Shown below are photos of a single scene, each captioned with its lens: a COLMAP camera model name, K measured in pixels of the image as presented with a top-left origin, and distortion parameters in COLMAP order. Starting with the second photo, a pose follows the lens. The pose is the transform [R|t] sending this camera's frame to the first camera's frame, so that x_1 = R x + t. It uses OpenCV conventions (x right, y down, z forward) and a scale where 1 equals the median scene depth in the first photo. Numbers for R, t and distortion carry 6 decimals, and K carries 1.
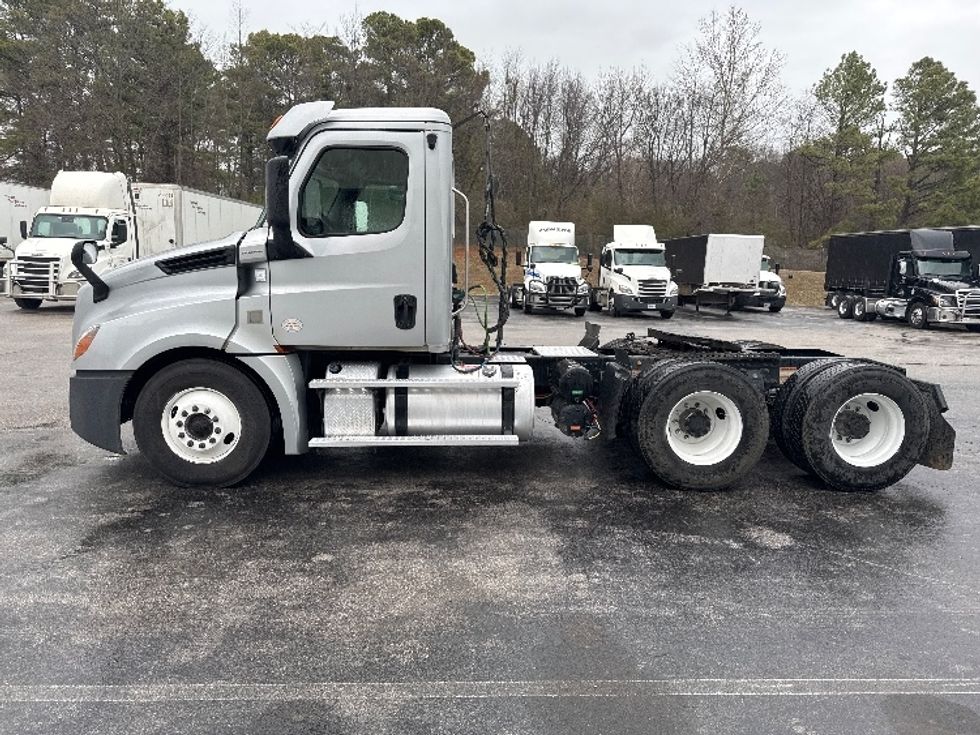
lens RADIAL K [[696.1, 0, 490.5], [0, 696.1, 369.2], [0, 0, 1]] dist [0.048946, -0.037047]
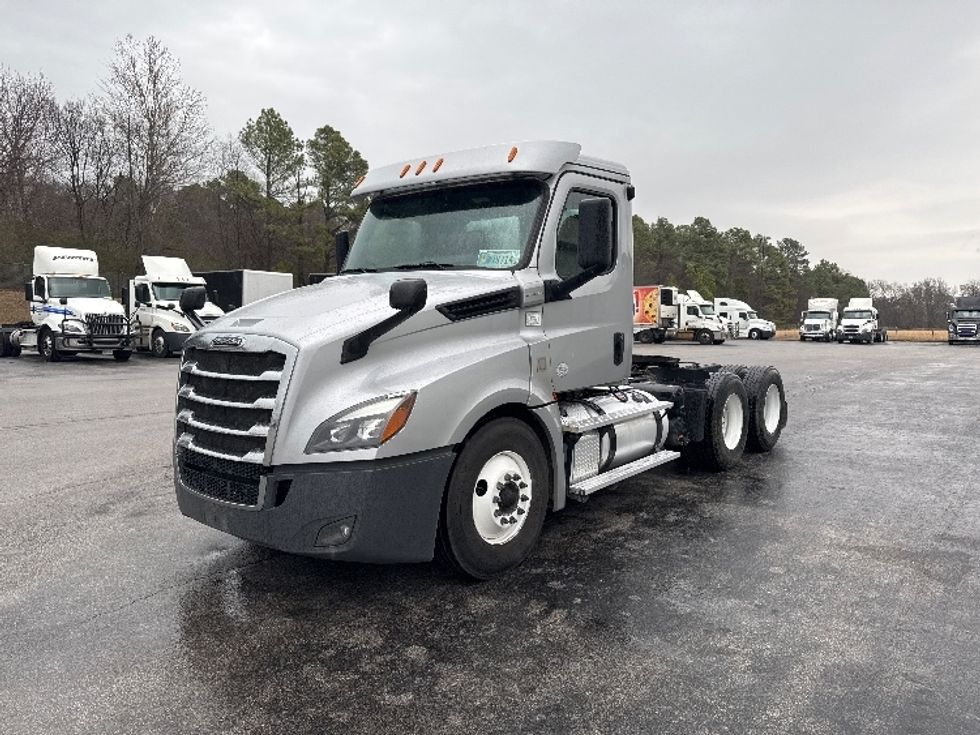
lens RADIAL K [[696.1, 0, 489.0], [0, 696.1, 366.2], [0, 0, 1]] dist [0.048946, -0.037047]
pose [[0.665064, -0.076762, 0.742831, -0.206478], [0.115209, 0.993341, -0.000499, -0.015587], [-0.737846, 0.085913, 0.669479, 0.087066]]
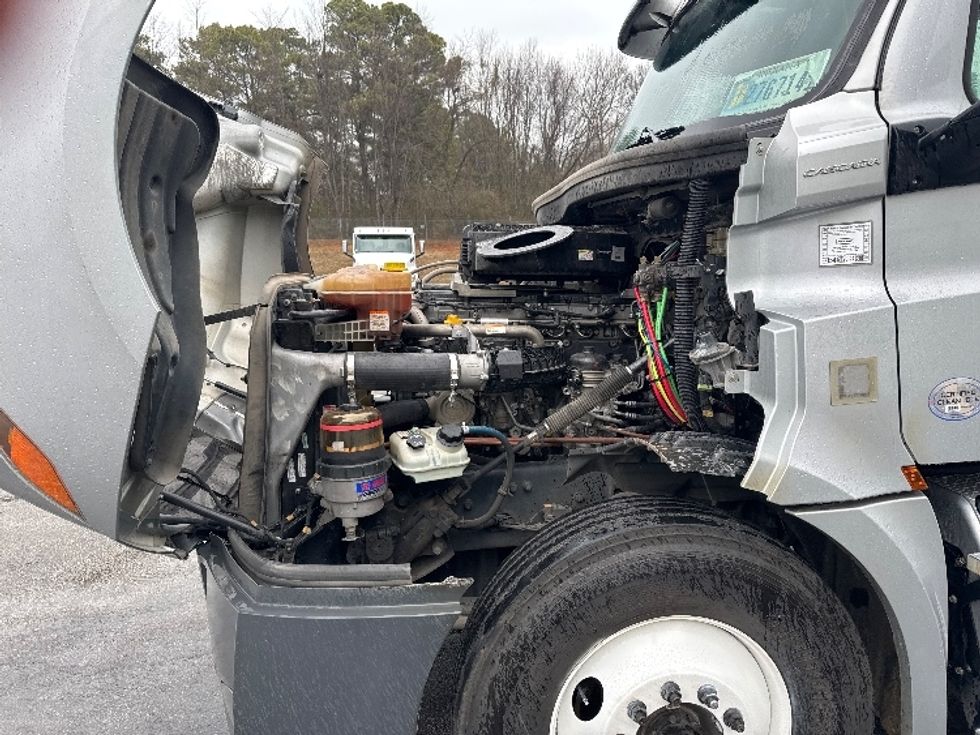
lens RADIAL K [[696.1, 0, 484.6], [0, 696.1, 364.5], [0, 0, 1]] dist [0.048946, -0.037047]
pose [[0.997232, -0.055828, 0.049108, -0.100114], [0.056004, 0.998428, -0.002203, -0.017561], [-0.048907, 0.004948, 0.998791, 0.137489]]
